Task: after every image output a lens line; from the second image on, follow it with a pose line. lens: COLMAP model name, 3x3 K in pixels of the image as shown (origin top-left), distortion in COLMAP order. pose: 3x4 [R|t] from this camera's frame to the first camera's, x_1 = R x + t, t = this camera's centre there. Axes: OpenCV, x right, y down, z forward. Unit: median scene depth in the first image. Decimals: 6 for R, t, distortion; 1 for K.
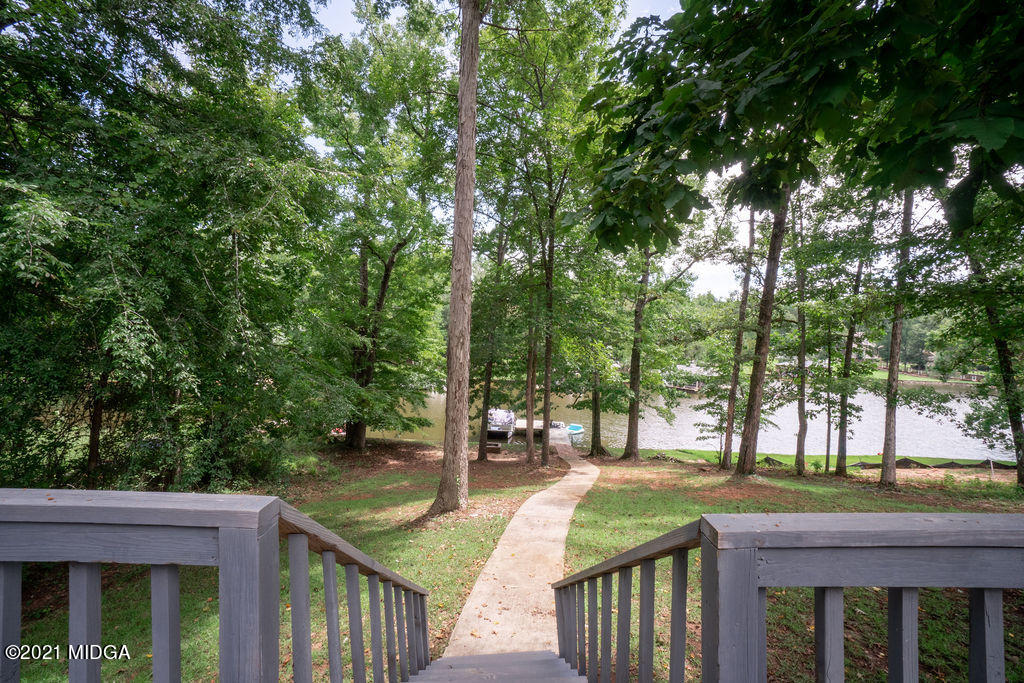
lens RADIAL K [[462.6, 0, 507.2], [0, 462.6, 342.7], [0, 0, 1]] dist [-0.002449, 0.000436]
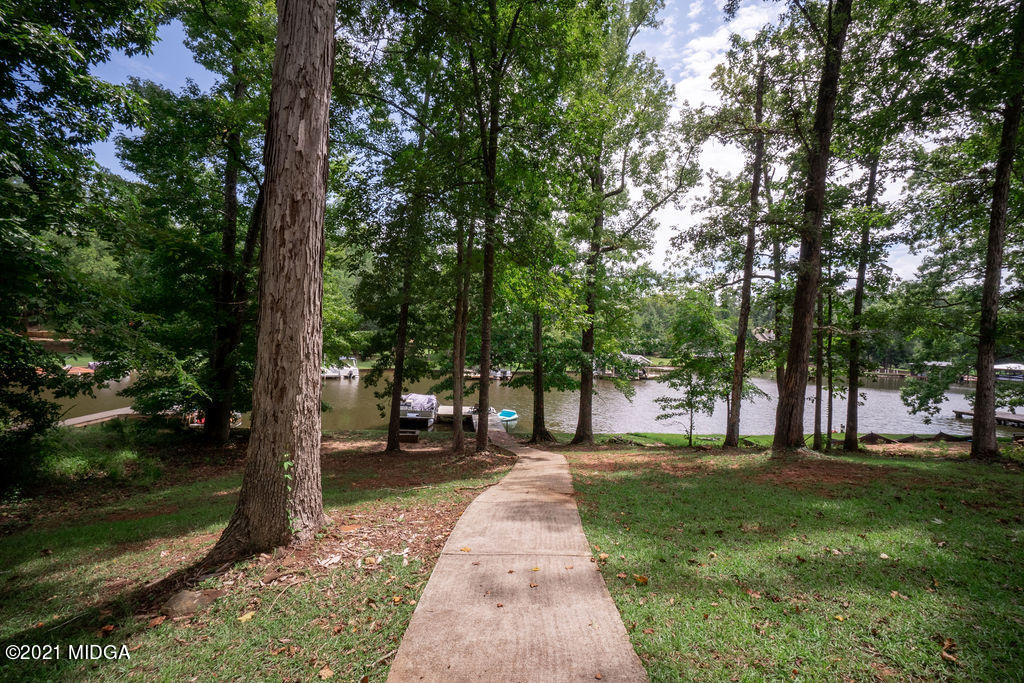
lens RADIAL K [[459.8, 0, 506.8], [0, 459.8, 340.3], [0, 0, 1]] dist [-0.014943, -0.000217]
pose [[0.985882, 0.008233, 0.167239, 0.001890], [-0.007747, 0.999964, -0.003557, 0.082724], [-0.167262, 0.002211, 0.985910, 0.257429]]
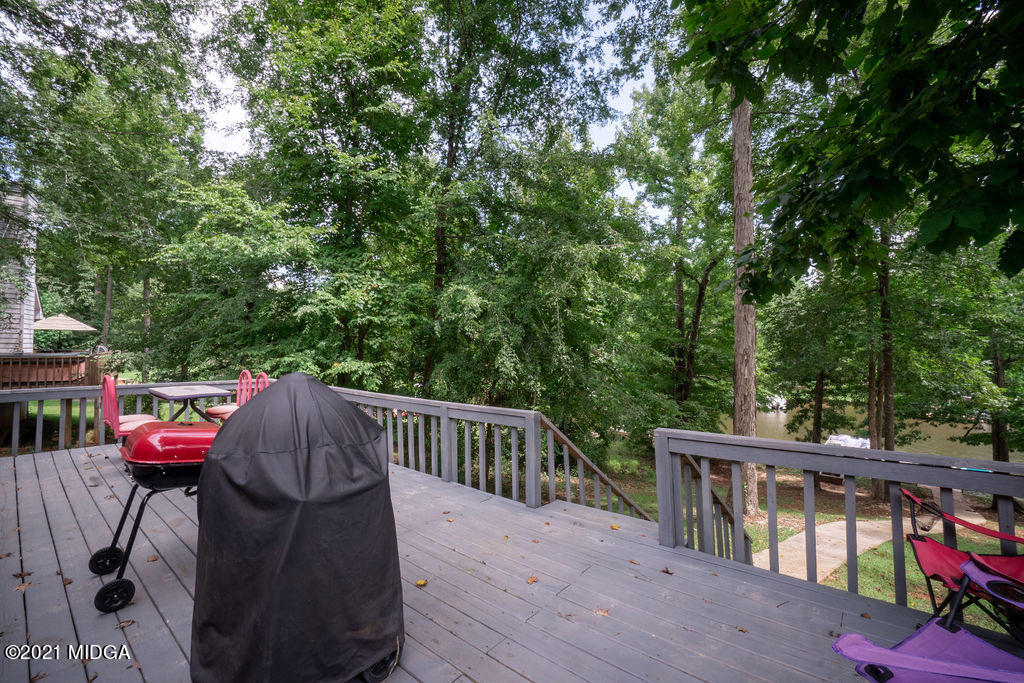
lens RADIAL K [[468.9, 0, 512.0], [0, 468.9, 341.5], [0, 0, 1]] dist [-0.030879, 0.000107]
pose [[0.776323, -0.032270, -0.629509, 0.068529], [0.010262, 0.999203, -0.038566, -0.003187], [0.630252, 0.023480, 0.776036, -0.078481]]
